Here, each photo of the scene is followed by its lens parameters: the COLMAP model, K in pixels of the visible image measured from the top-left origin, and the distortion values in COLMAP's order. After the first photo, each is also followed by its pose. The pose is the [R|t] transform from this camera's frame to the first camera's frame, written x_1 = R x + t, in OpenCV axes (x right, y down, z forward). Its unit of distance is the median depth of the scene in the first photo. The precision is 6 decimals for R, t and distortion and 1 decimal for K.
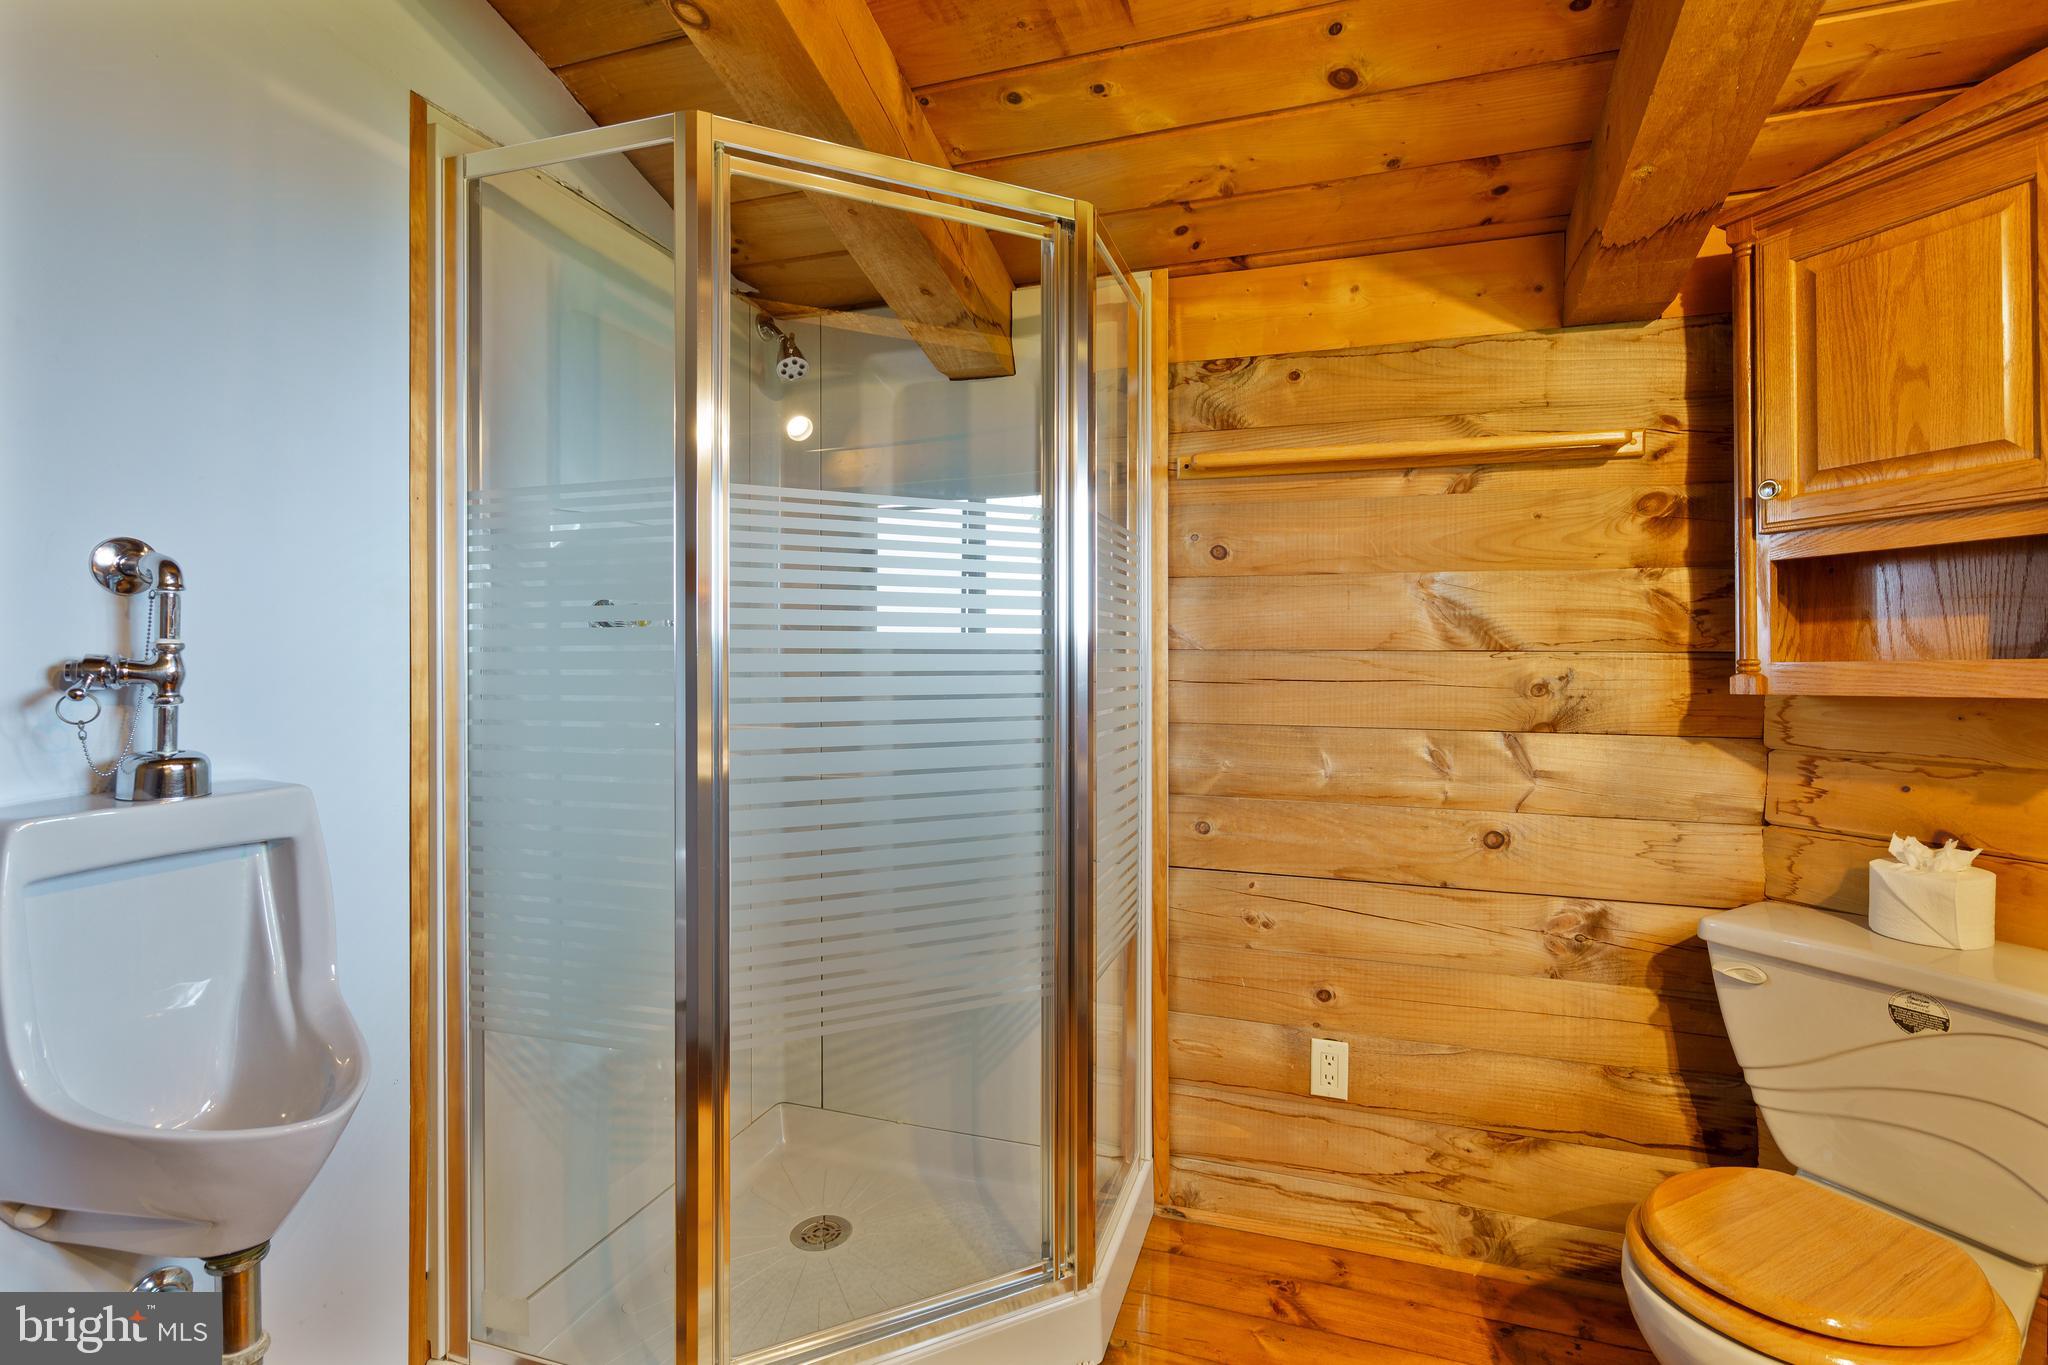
lens RADIAL K [[950.1, 0, 1028.0], [0, 950.1, 670.3], [0, 0, 1]] dist [-0.000782, 0.000519]
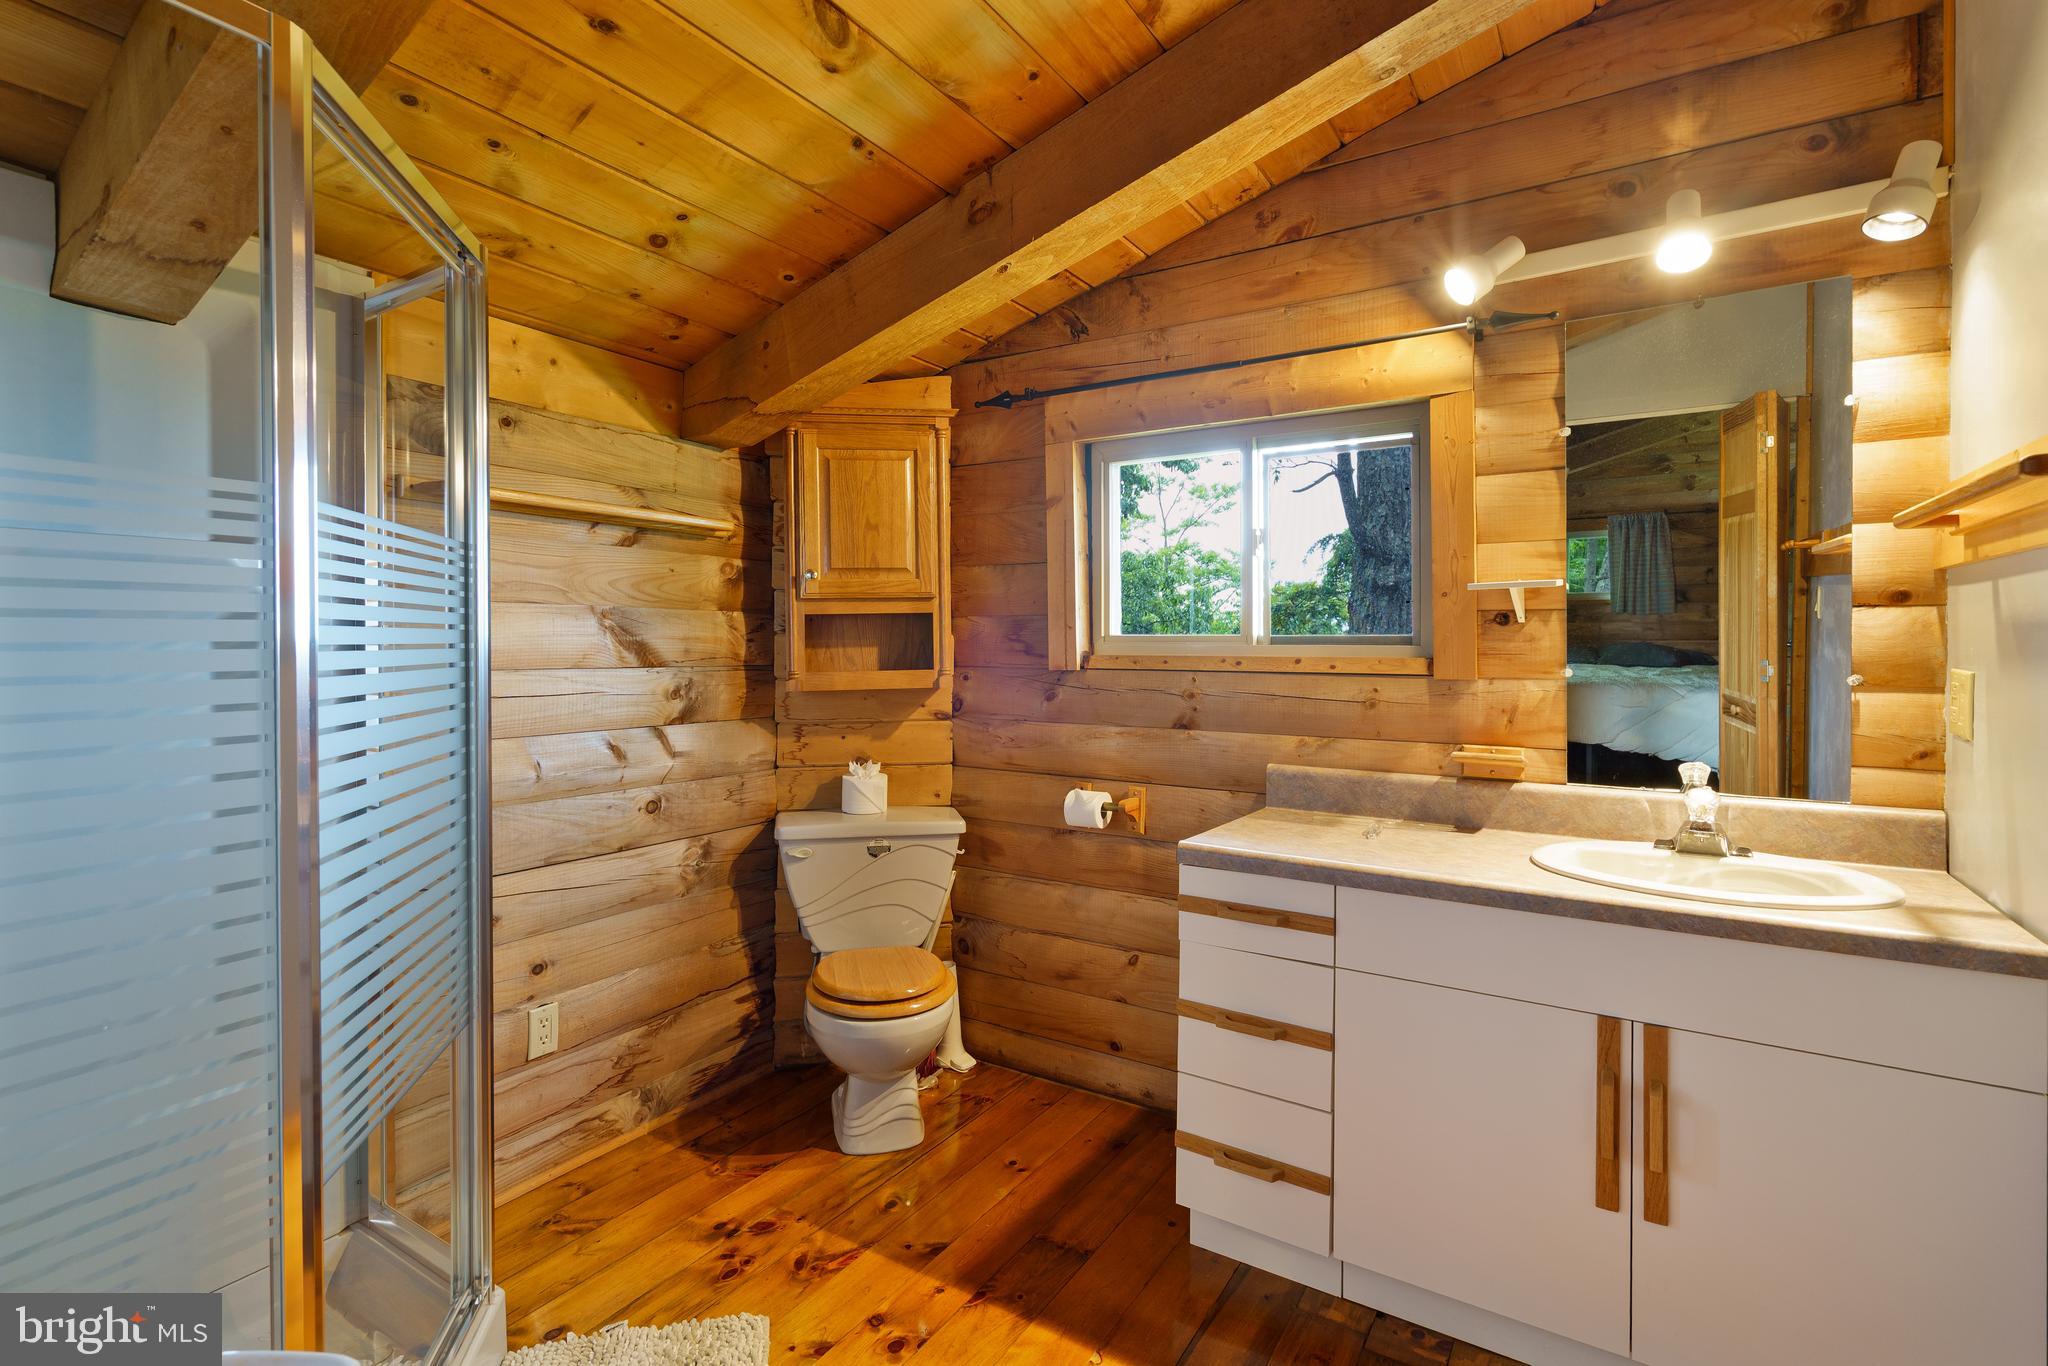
lens RADIAL K [[950.1, 0, 1026.3], [0, 950.1, 663.6], [0, 0, 1]] dist [-0.000782, 0.000519]
pose [[0.245423, -0.021455, 0.969179, -0.727459], [0.010047, 0.999758, 0.019588, -0.049469], [-0.969364, 0.004930, 0.245579, 0.159743]]
